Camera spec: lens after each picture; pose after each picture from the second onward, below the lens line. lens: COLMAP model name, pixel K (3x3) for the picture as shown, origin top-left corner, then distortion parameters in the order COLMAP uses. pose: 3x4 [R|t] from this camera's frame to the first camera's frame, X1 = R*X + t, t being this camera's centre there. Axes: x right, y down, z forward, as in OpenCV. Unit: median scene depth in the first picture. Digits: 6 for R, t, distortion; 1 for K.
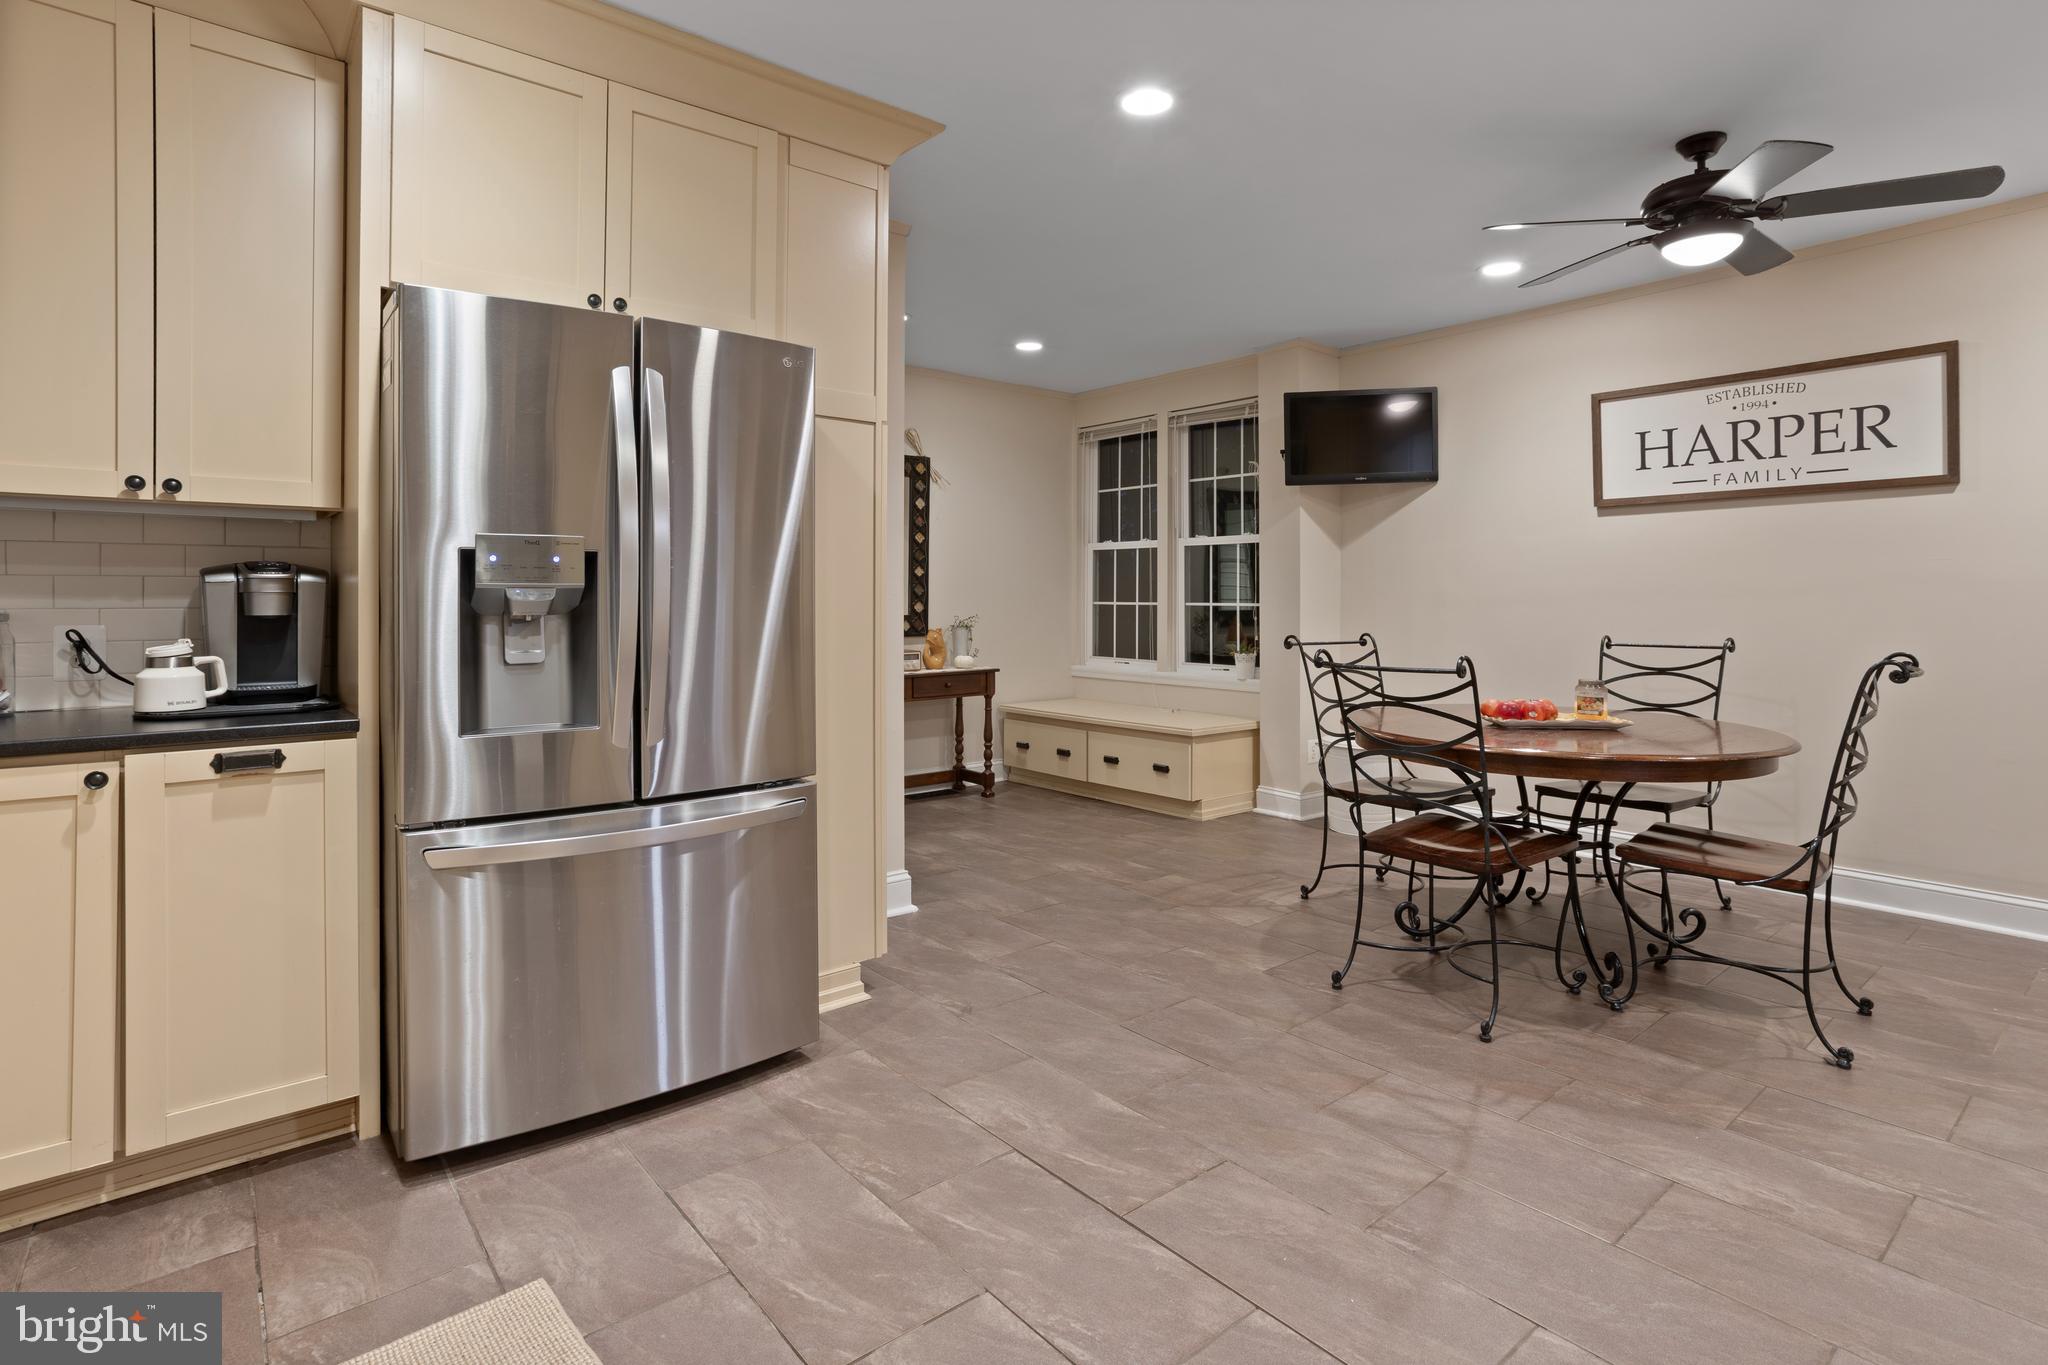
lens RADIAL K [[1012.5, 0, 1016.6], [0, 1012.5, 596.0], [0, 0, 1]] dist [-0.042174, 0.023691]
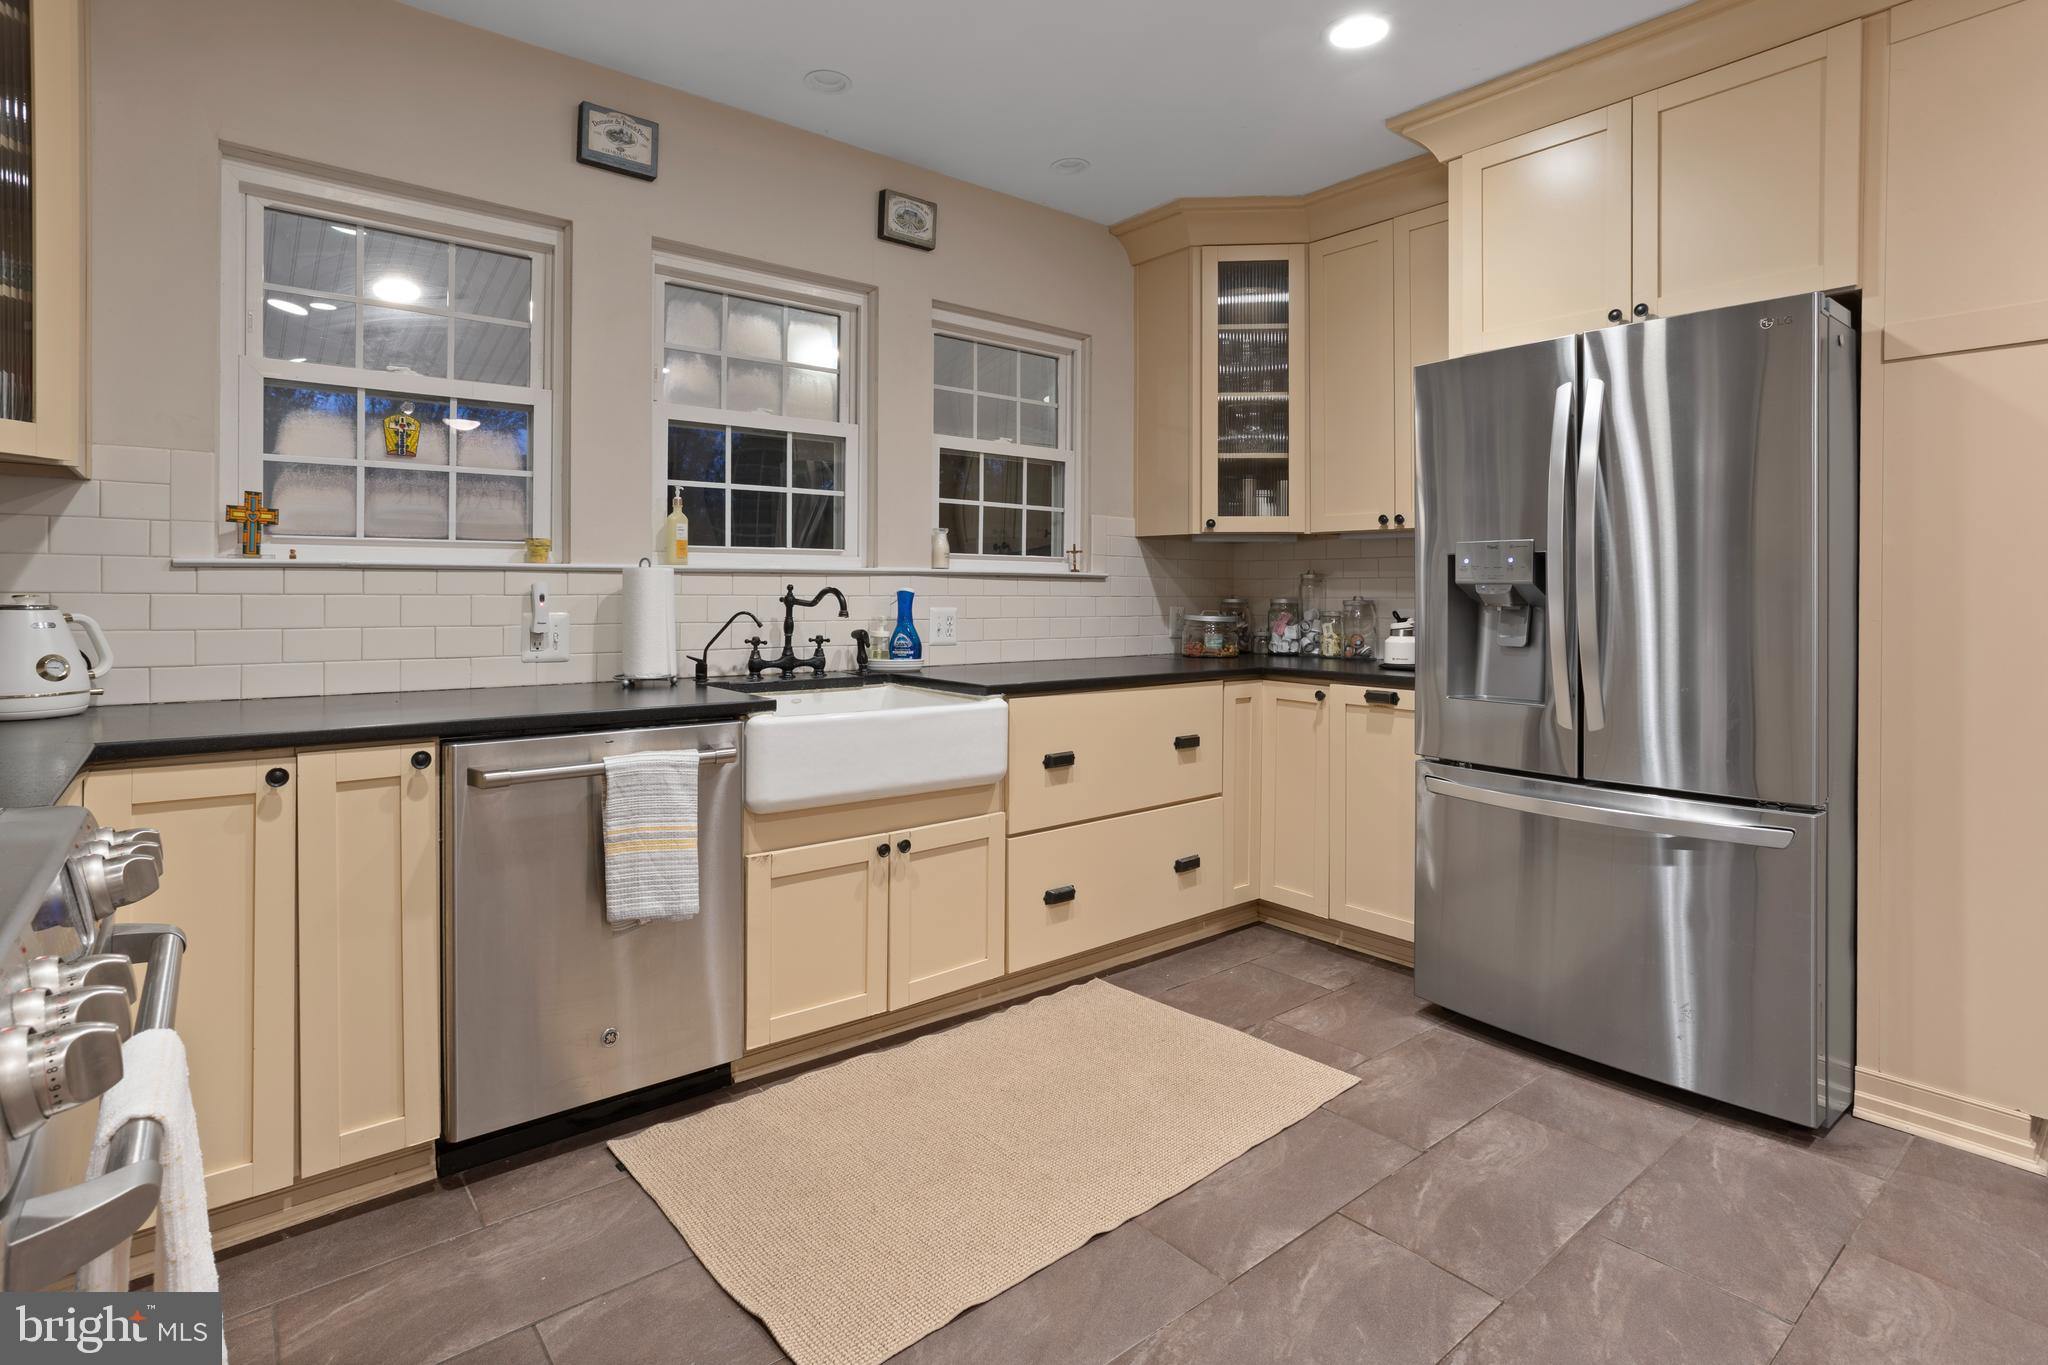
lens RADIAL K [[1012.5, 0, 1007.1], [0, 1012.5, 586.2], [0, 0, 1]] dist [-0.042174, 0.023691]
pose [[-0.007644, -0.004970, -0.999958, 0.502965], [0.000789, 0.999987, -0.004976, 0.000812], [0.999970, -0.000827, -0.007640, 0.277071]]
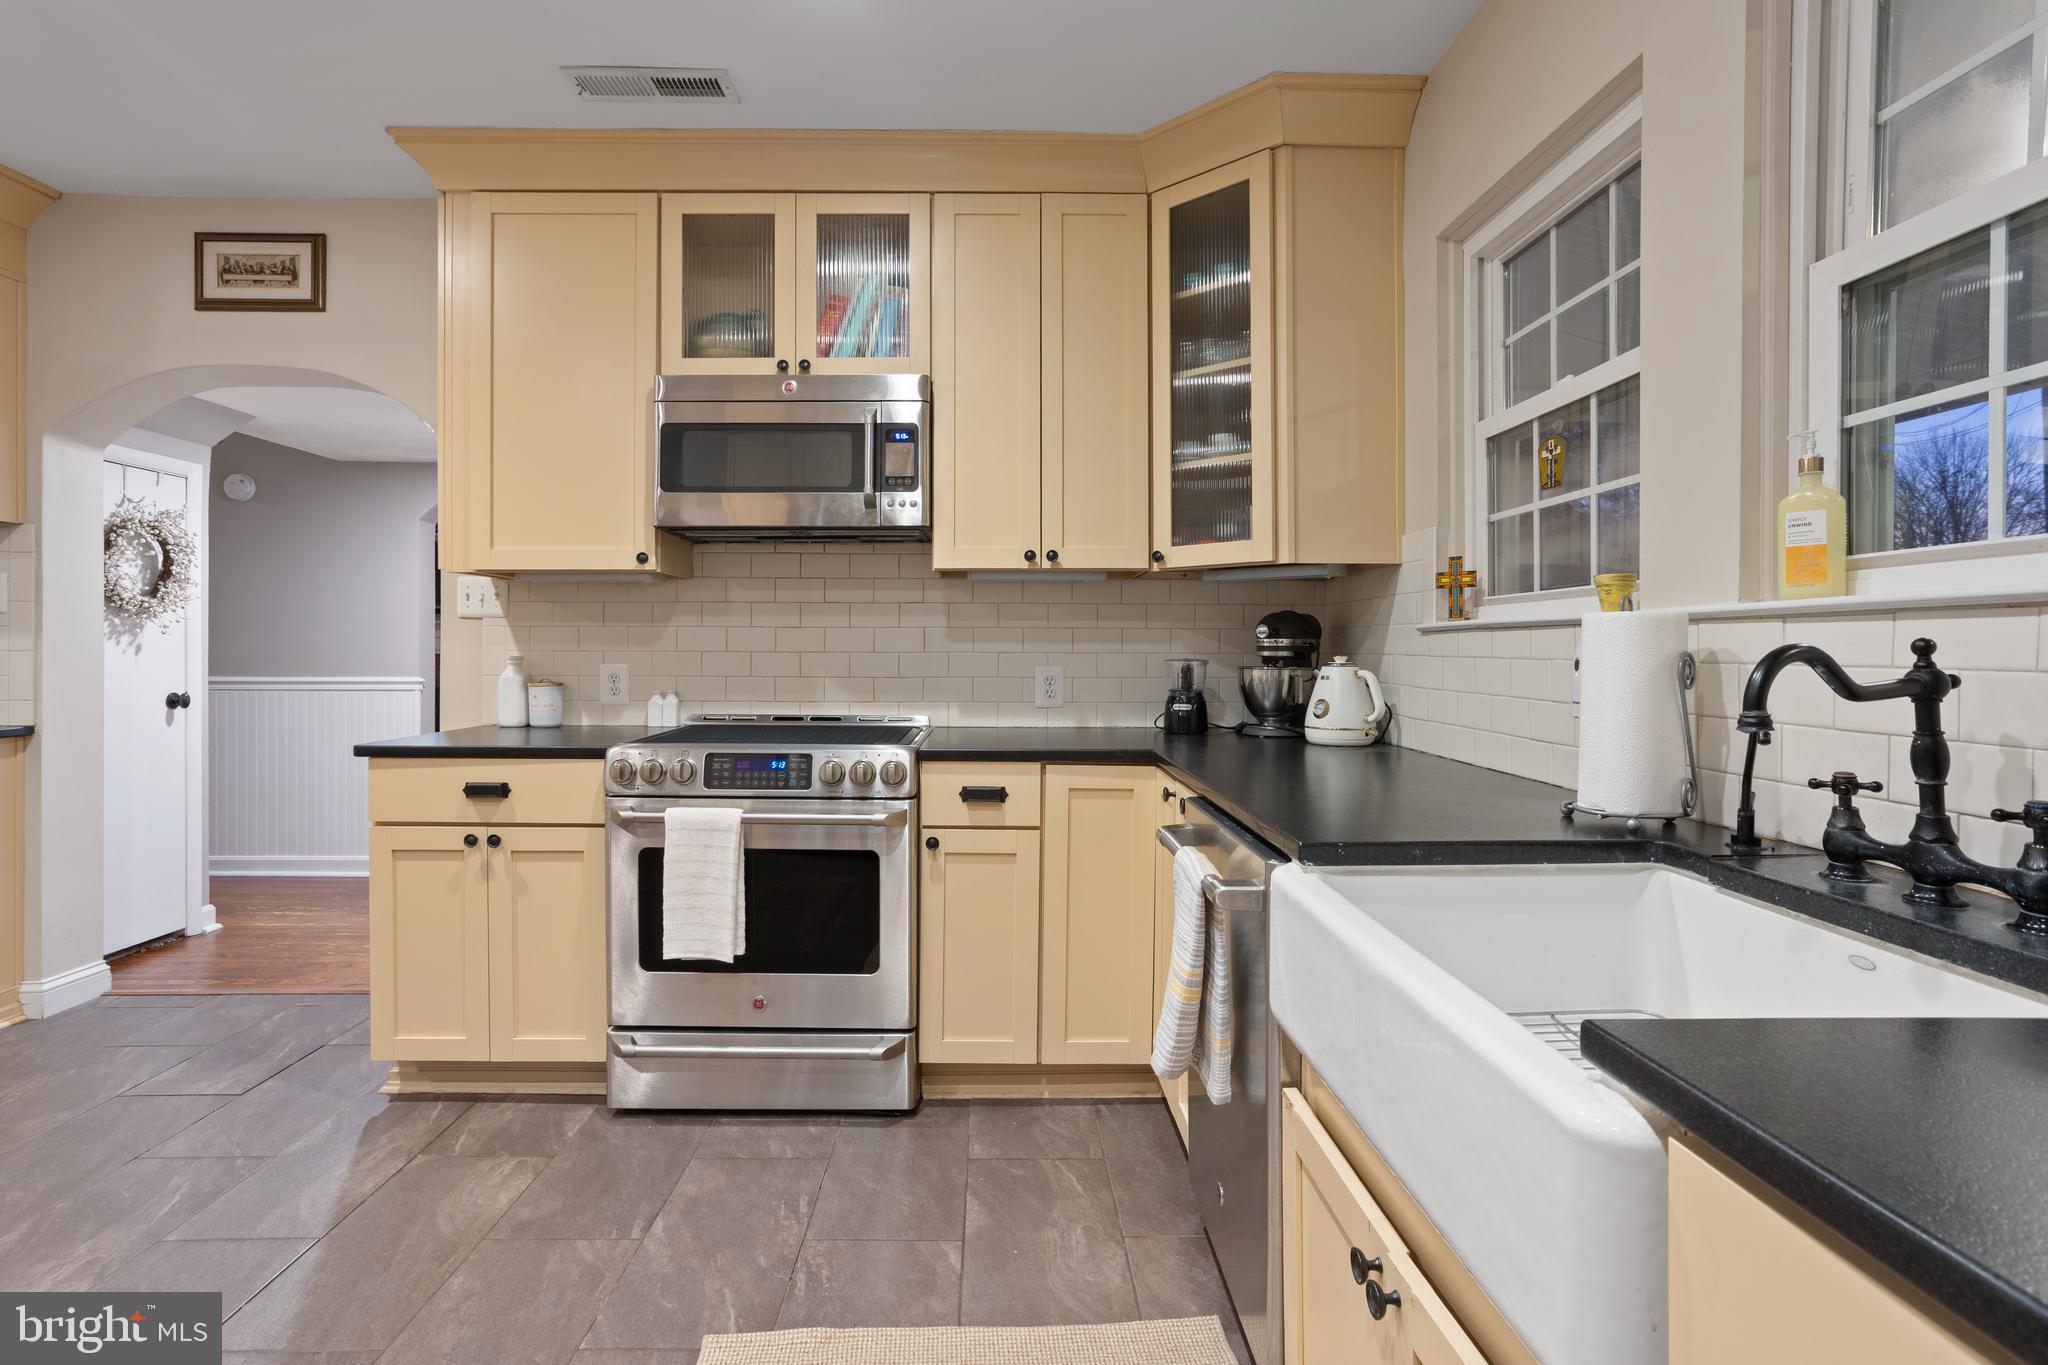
lens RADIAL K [[1012.5, 0, 1044.2], [0, 1012.5, 649.6], [0, 0, 1]] dist [-0.042174, 0.023691]
pose [[-0.794070, -0.006530, 0.607791, -0.402460], [-0.008140, 0.999967, 0.000108, 0.000078], [-0.607772, -0.004862, -0.794097, 0.498814]]
